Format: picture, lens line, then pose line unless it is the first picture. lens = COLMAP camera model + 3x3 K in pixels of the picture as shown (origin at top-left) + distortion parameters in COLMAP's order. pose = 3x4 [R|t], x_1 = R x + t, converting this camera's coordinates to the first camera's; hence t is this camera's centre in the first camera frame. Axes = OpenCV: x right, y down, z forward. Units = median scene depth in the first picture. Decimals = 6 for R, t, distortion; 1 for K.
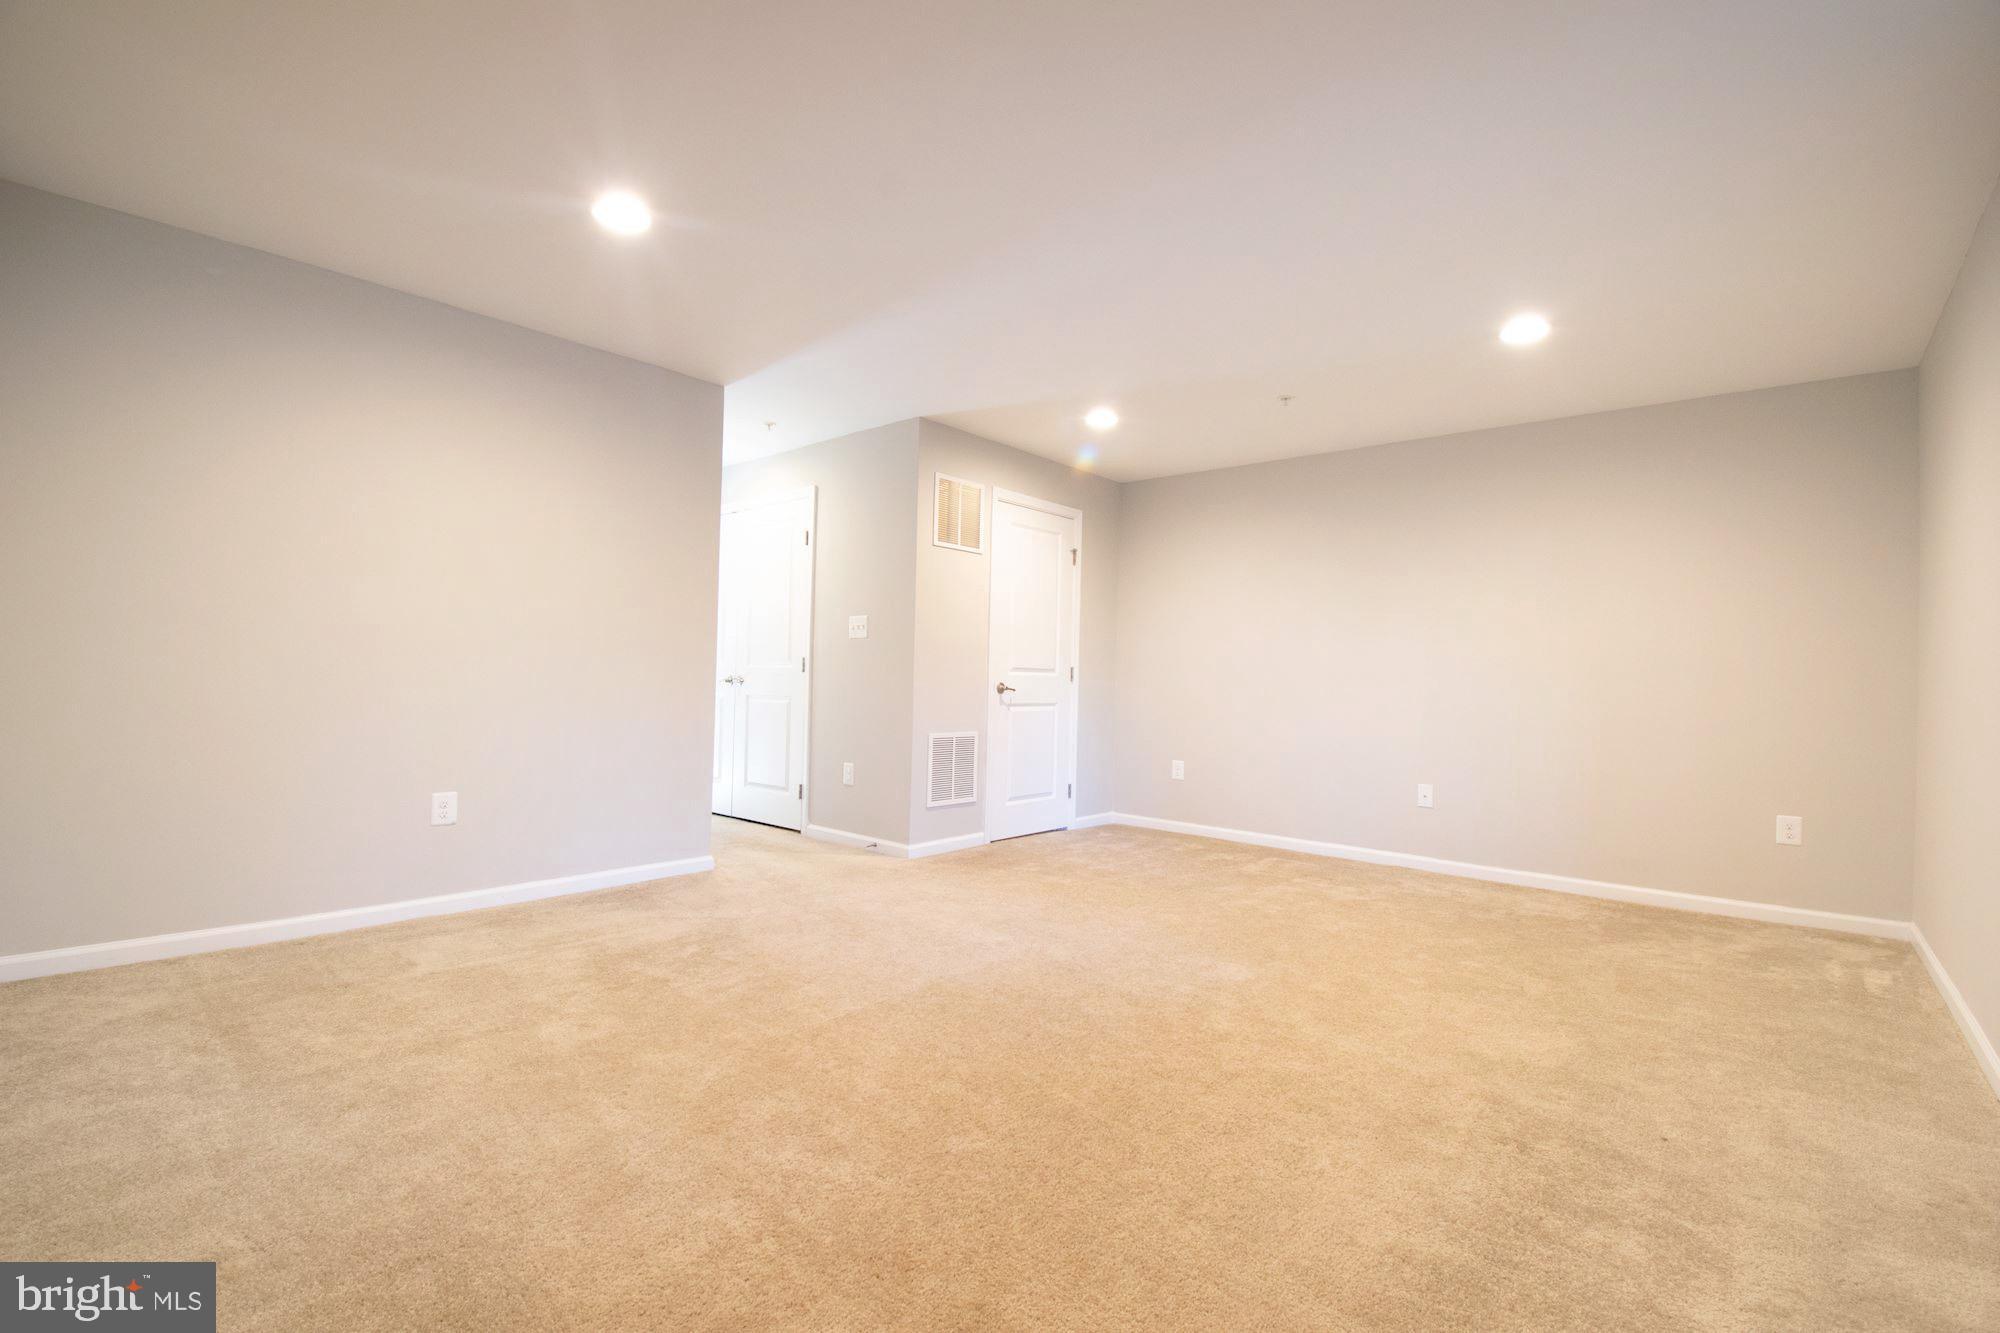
lens RADIAL K [[888.0, 0, 1000.0], [0, 888.0, 666.5], [0, 0, 1]] dist [0.021013, -0.026794]
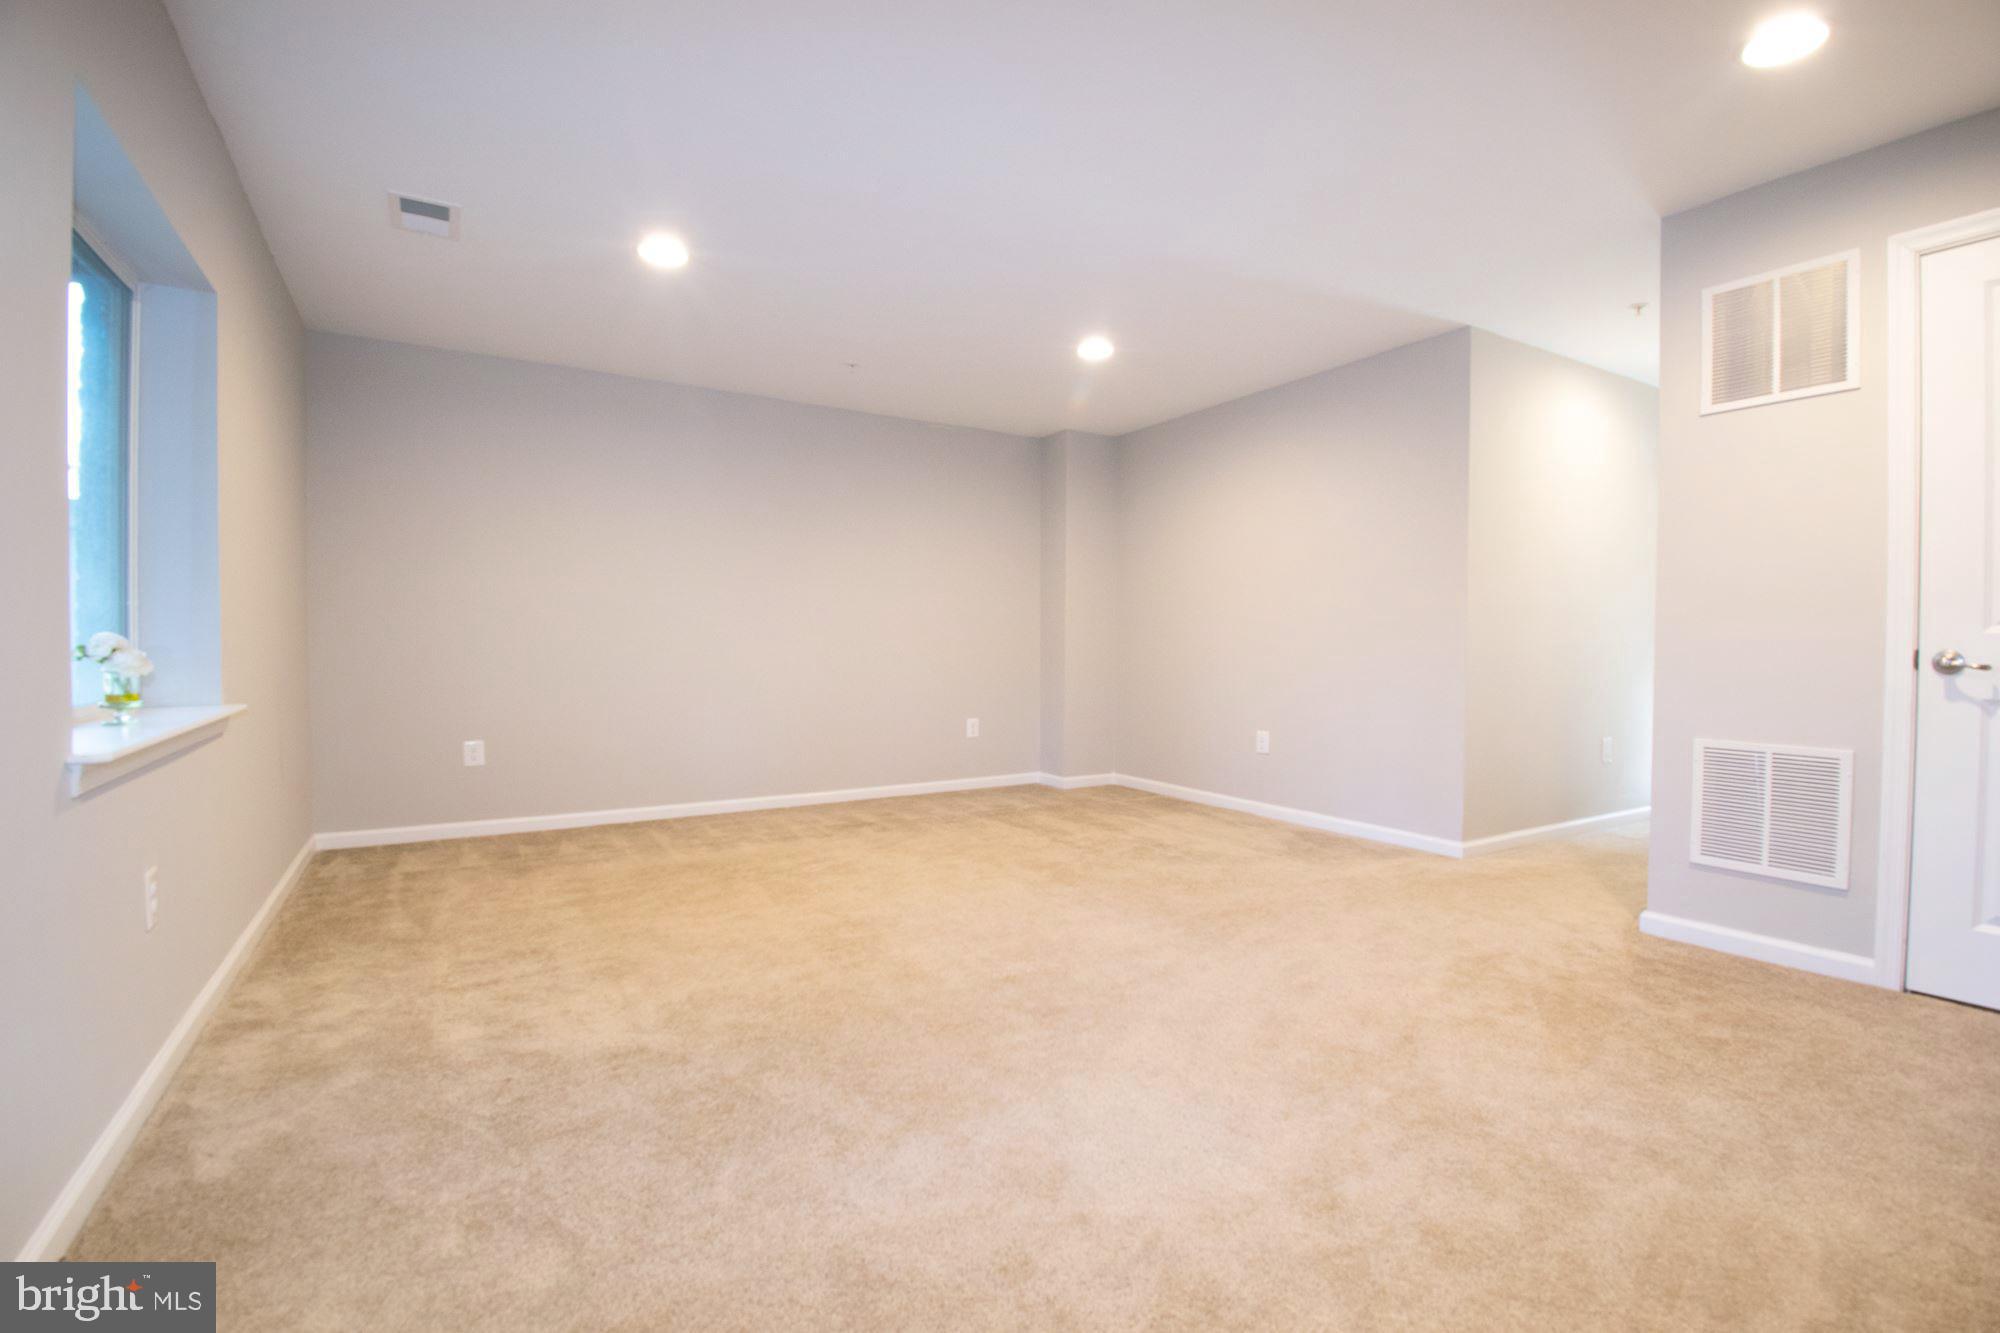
lens RADIAL K [[888.0, 0, 1000.0], [0, 888.0, 666.5], [0, 0, 1]] dist [0.021013, -0.026794]
pose [[-0.302471, -0.001735, -0.953157, 0.602266], [0.001785, 0.999996, -0.002387, 0.027801], [0.953157, -0.002423, -0.302466, 0.716360]]
